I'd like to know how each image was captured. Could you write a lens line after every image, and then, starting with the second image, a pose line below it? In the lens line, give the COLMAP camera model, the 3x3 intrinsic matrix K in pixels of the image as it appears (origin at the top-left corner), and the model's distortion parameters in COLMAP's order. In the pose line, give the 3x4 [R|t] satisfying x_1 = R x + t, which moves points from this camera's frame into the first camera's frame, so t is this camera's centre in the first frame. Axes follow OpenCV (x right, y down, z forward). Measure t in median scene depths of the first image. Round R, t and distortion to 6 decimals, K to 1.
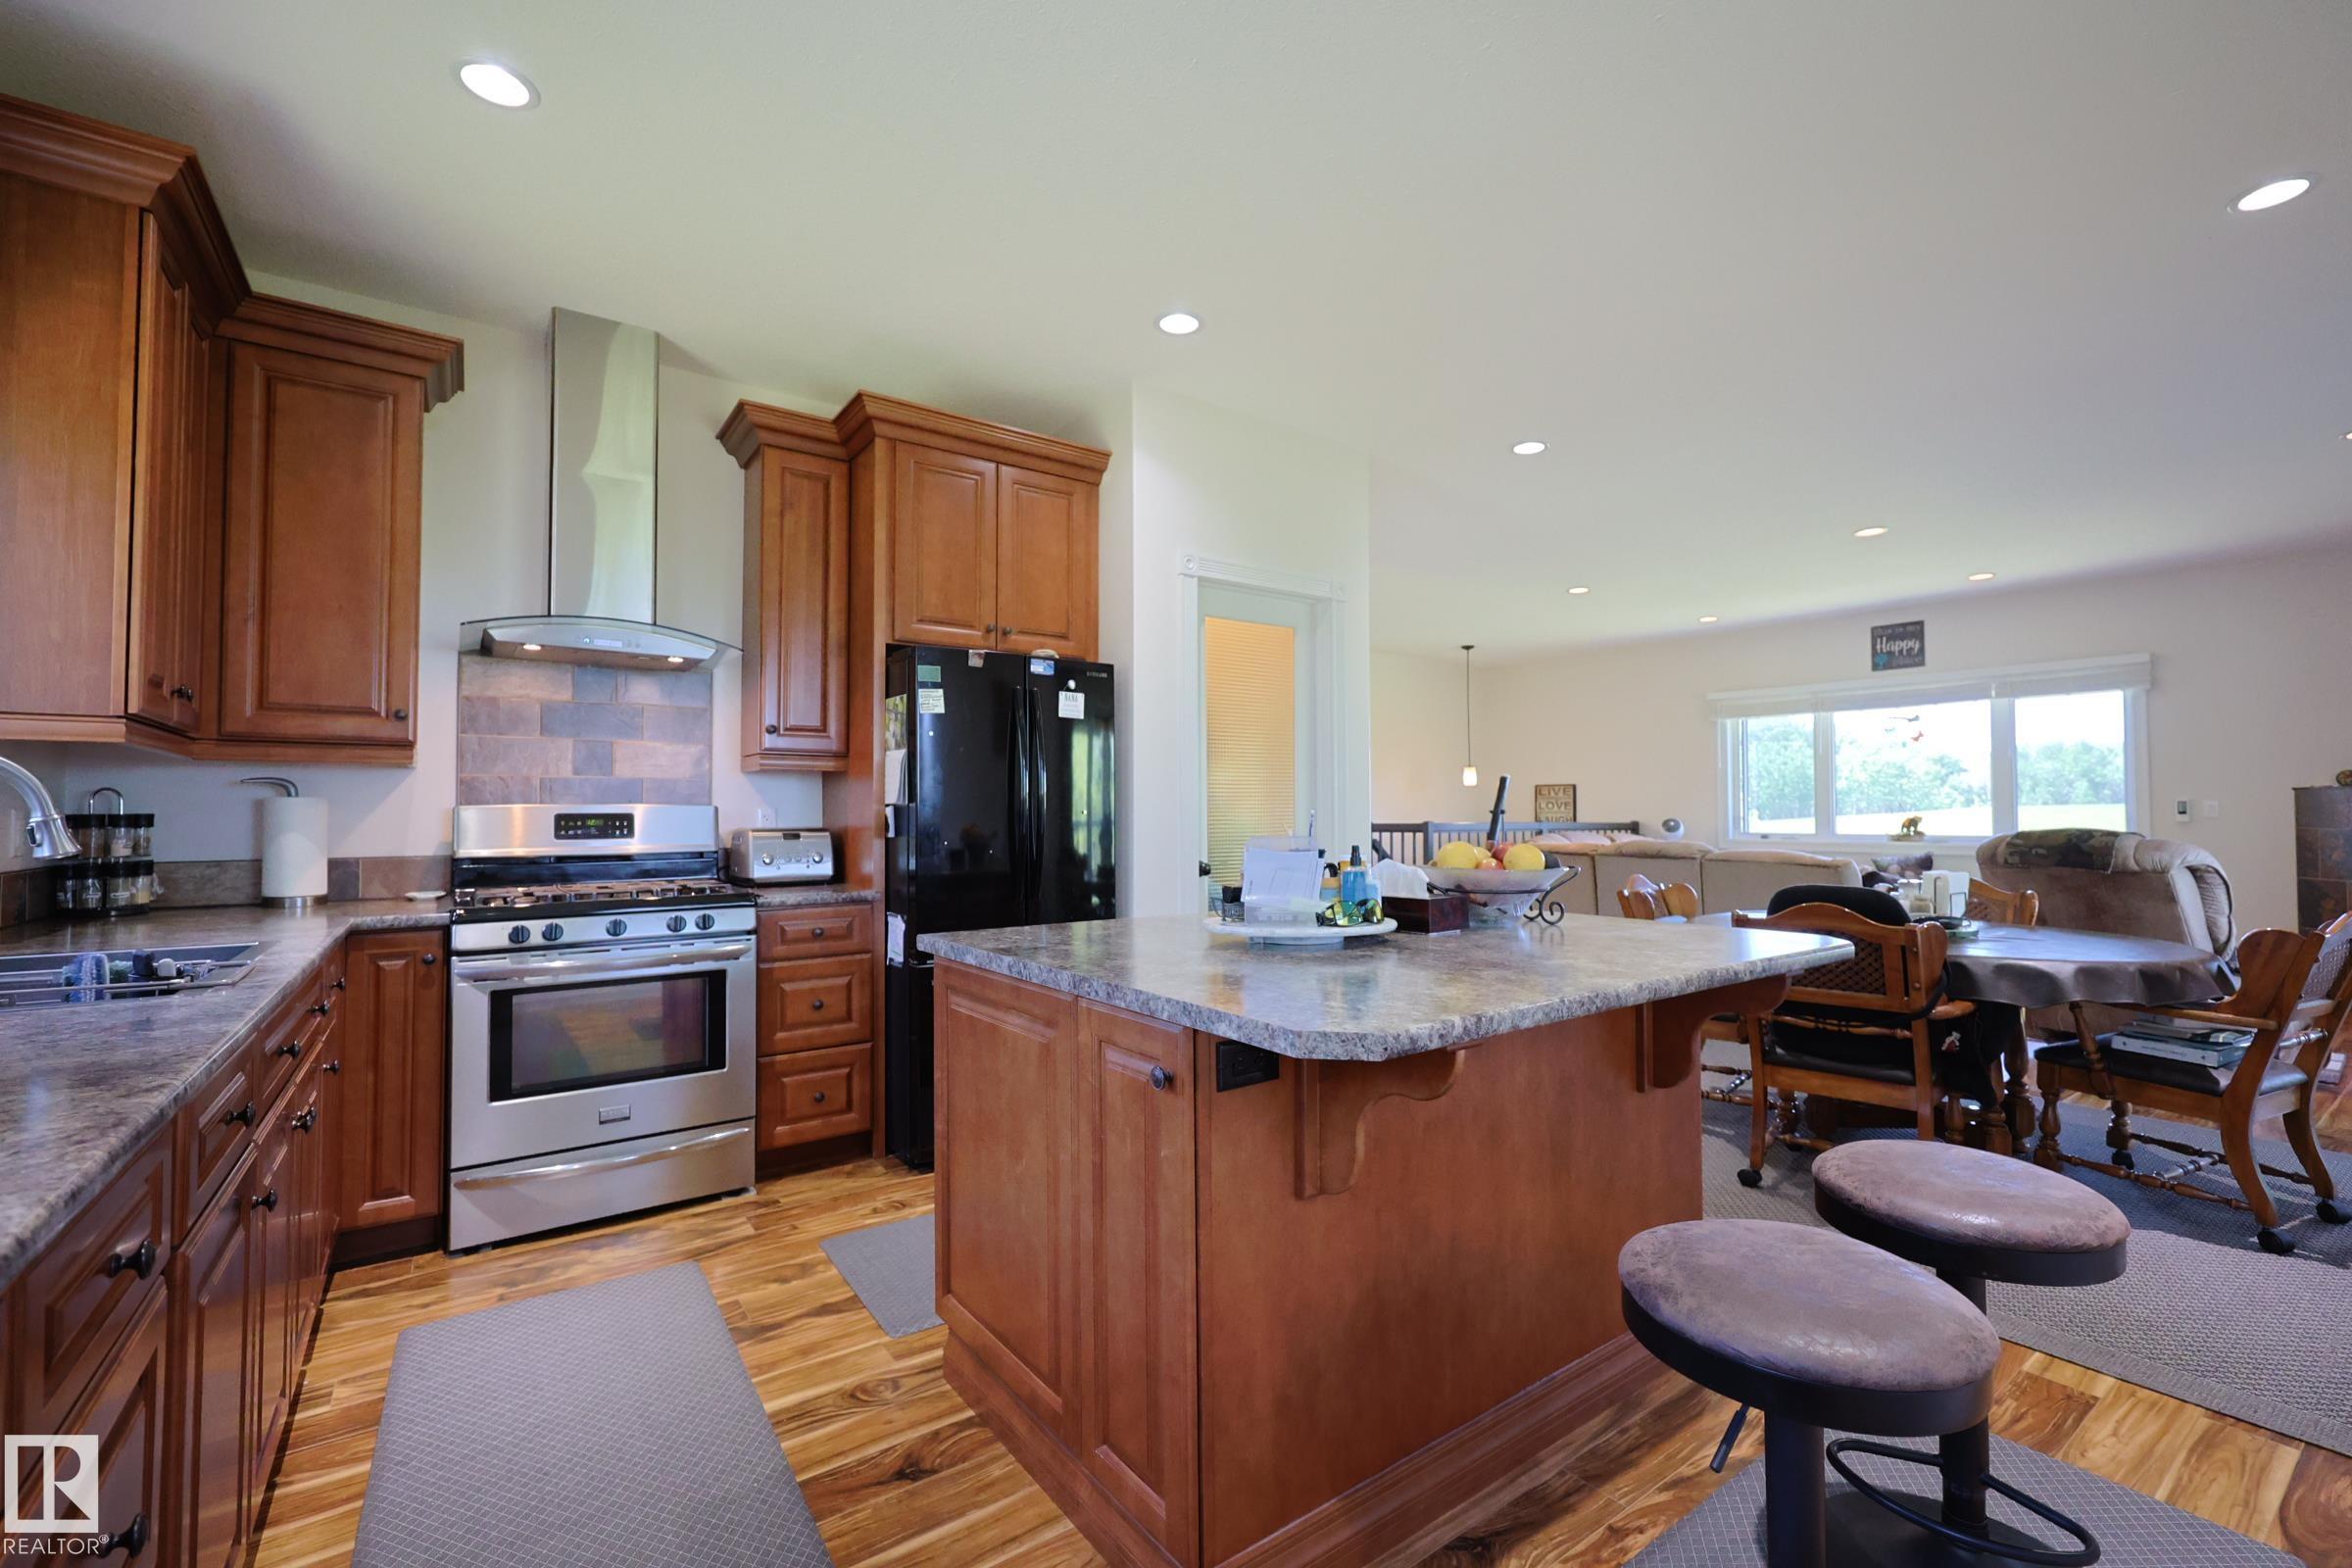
lens RADIAL K [[1003.0, 0, 1182.8], [0, 1003.0, 786.9], [0, 0, 1]] dist [0.002042, -0.000964]
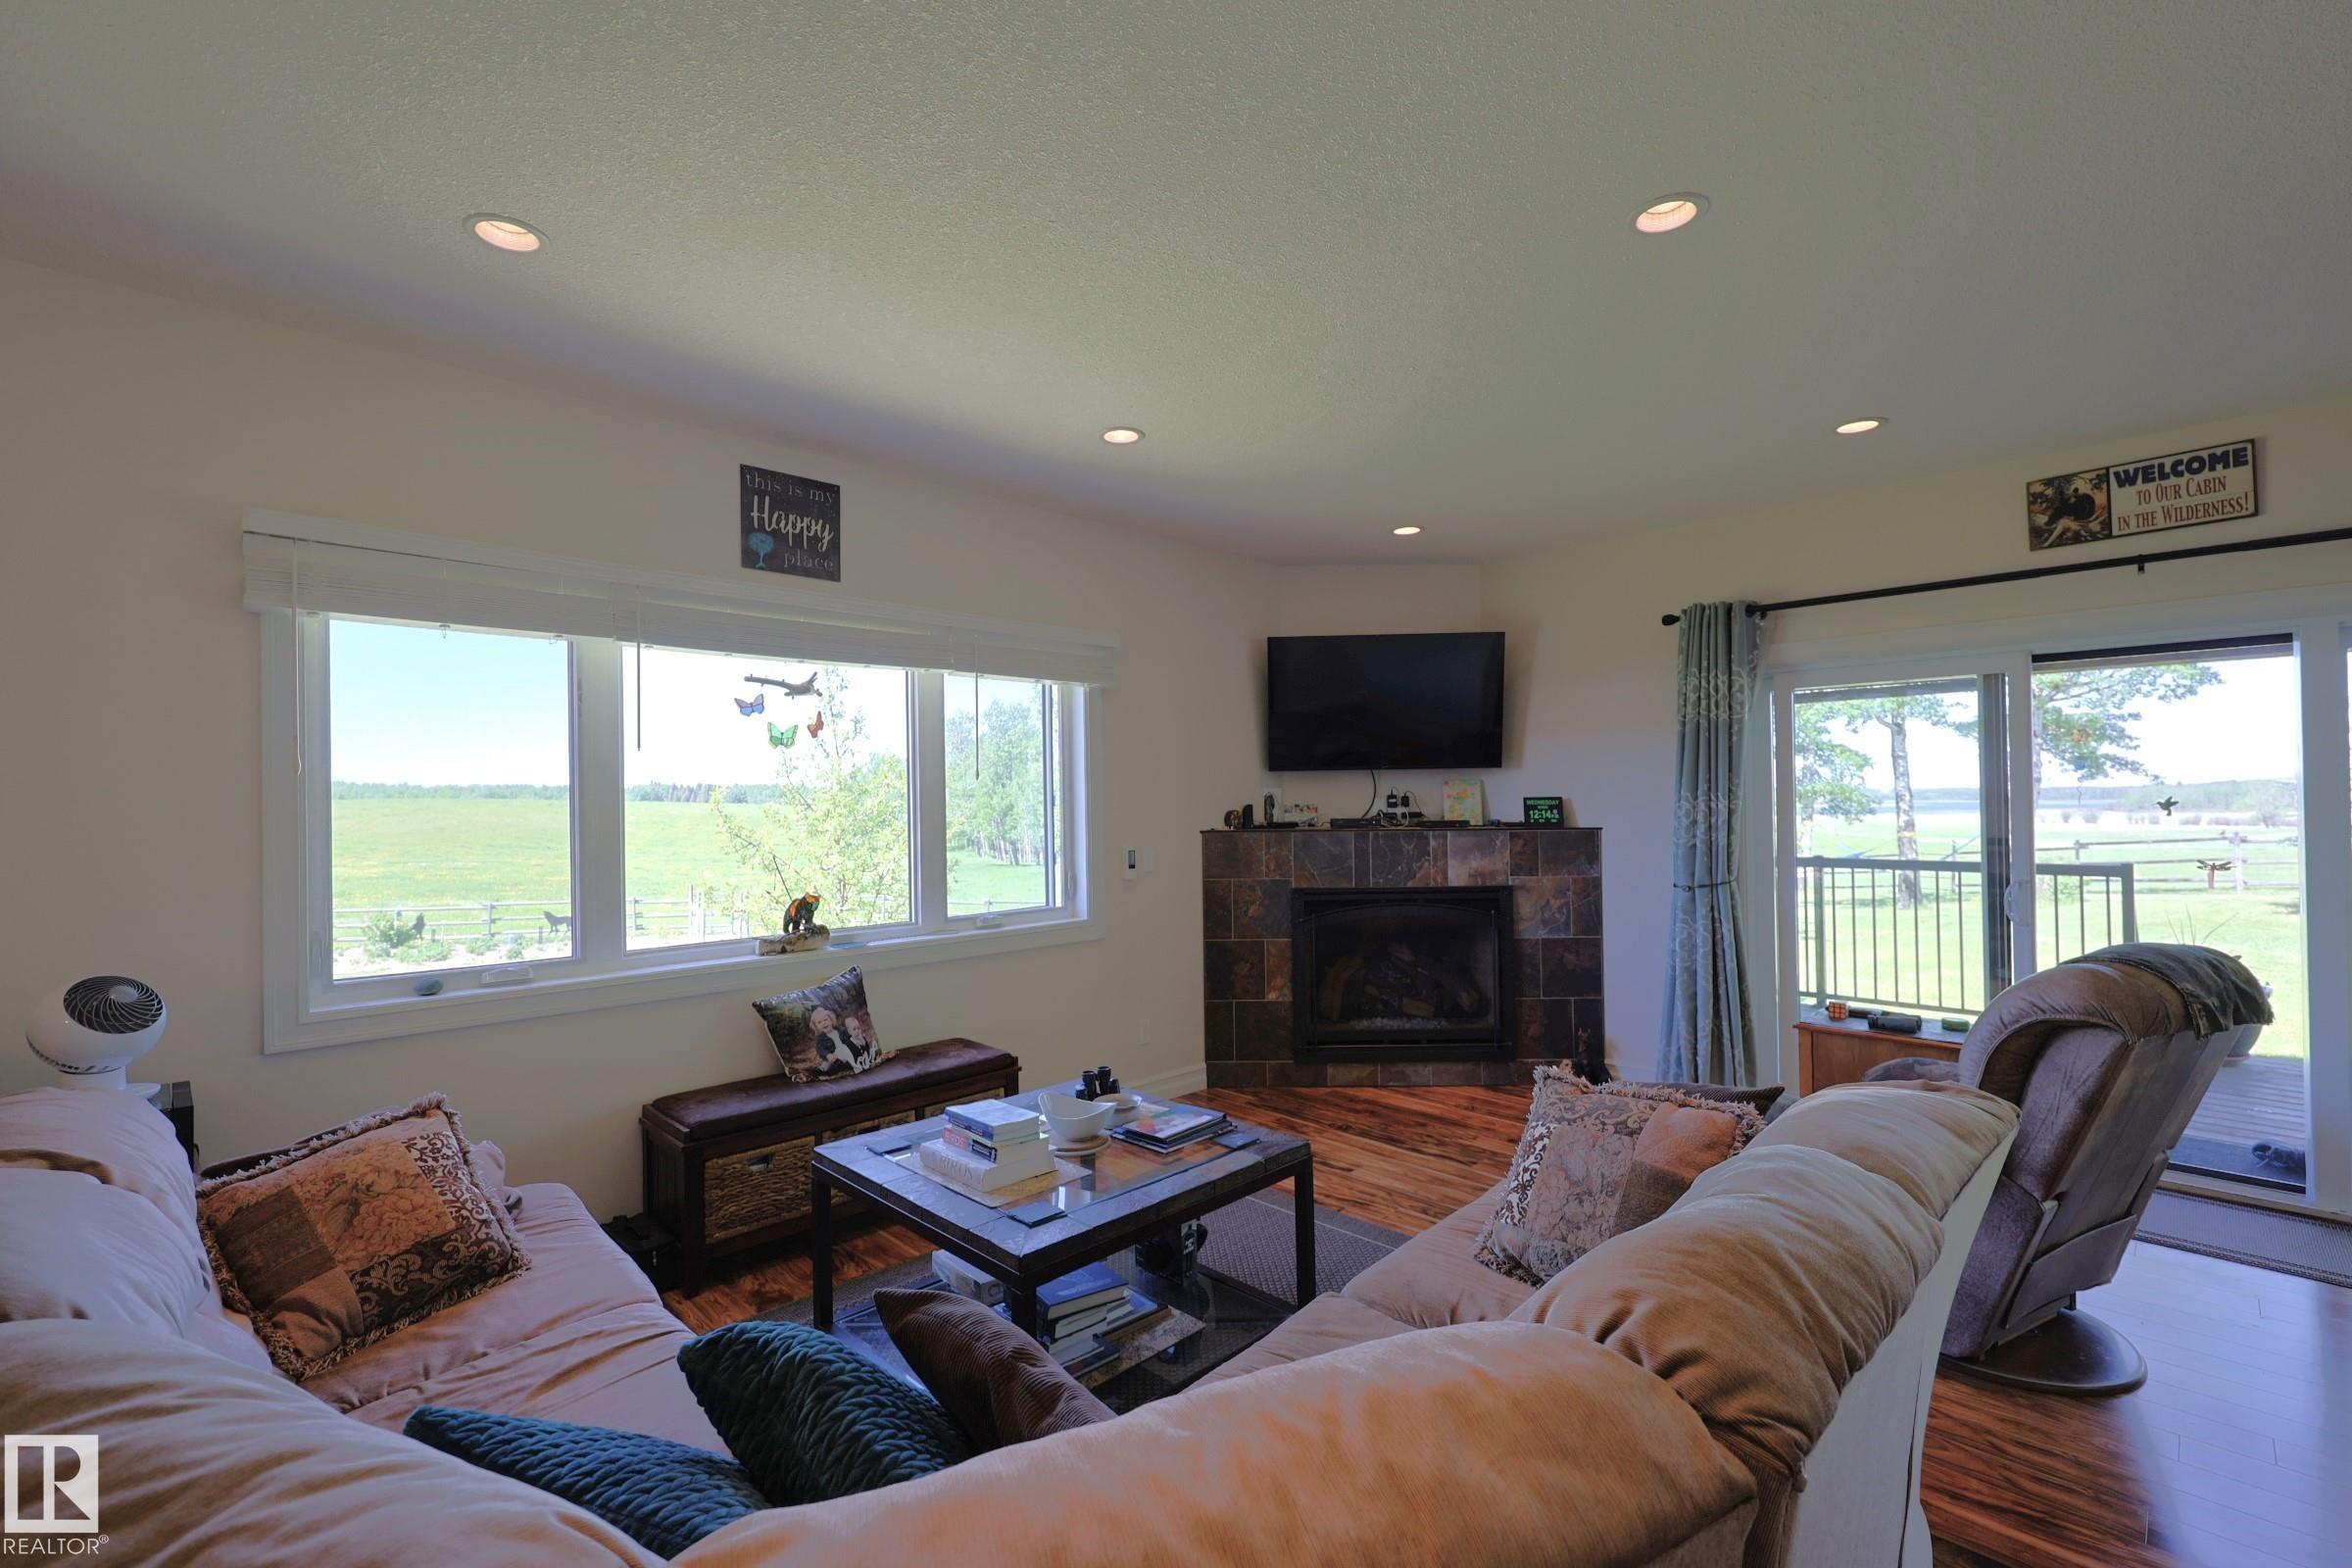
lens RADIAL K [[992.9, 0, 1185.8], [0, 992.9, 789.3], [0, 0, 1]] dist [-0.000514, -0.000033]
pose [[-0.153115, 0.013171, 0.988121, 0.683120], [-0.017345, 0.999721, -0.016013, -0.044336], [-0.988056, -0.019590, -0.152844, 2.546263]]
